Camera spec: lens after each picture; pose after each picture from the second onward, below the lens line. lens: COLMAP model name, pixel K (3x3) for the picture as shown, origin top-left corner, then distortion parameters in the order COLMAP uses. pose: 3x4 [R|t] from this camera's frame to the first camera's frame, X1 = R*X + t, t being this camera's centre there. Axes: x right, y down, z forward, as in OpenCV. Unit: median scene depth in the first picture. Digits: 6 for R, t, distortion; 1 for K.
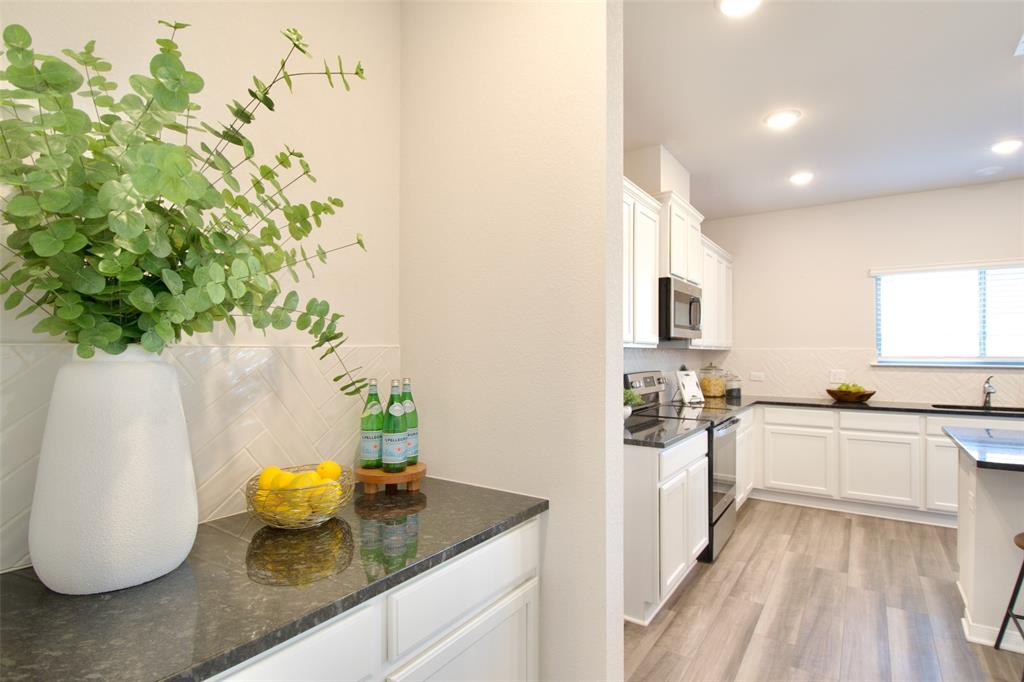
lens RADIAL K [[503.0, 0, 514.6], [0, 503.0, 347.2], [0, 0, 1]] dist [0.022848, -0.030141]
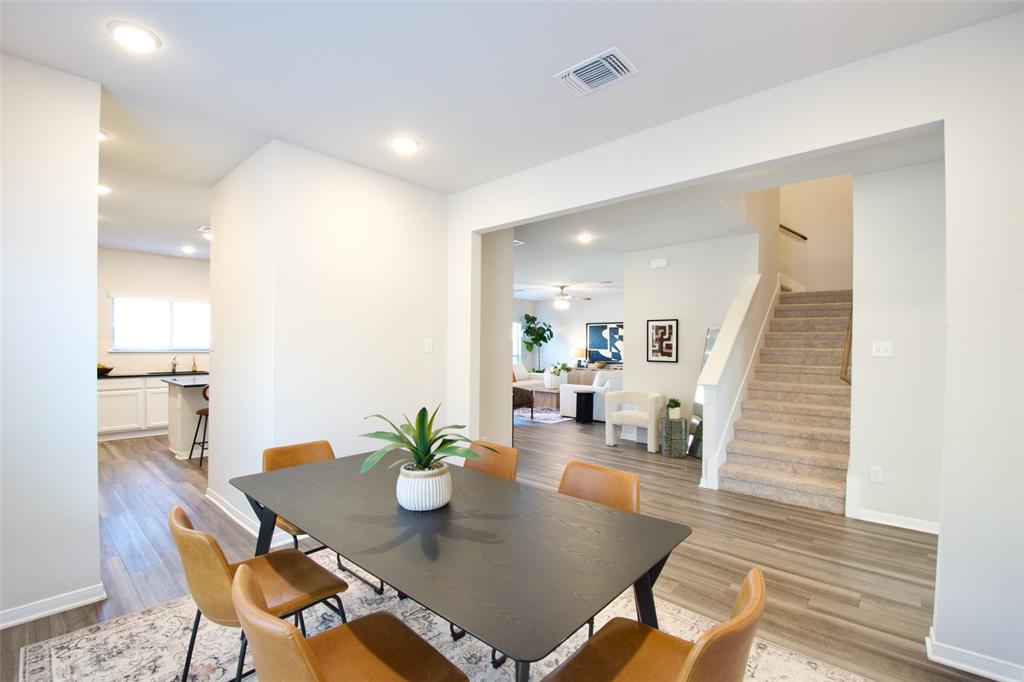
lens RADIAL K [[448.1, 0, 512.9], [0, 448.1, 348.0], [0, 0, 1]] dist [0.014697, -0.022299]
pose [[0.123592, -0.007074, 0.992308, -0.640357], [-0.015270, 0.999843, 0.009030, -0.011261], [-0.992216, -0.016268, 0.123464, -0.536126]]
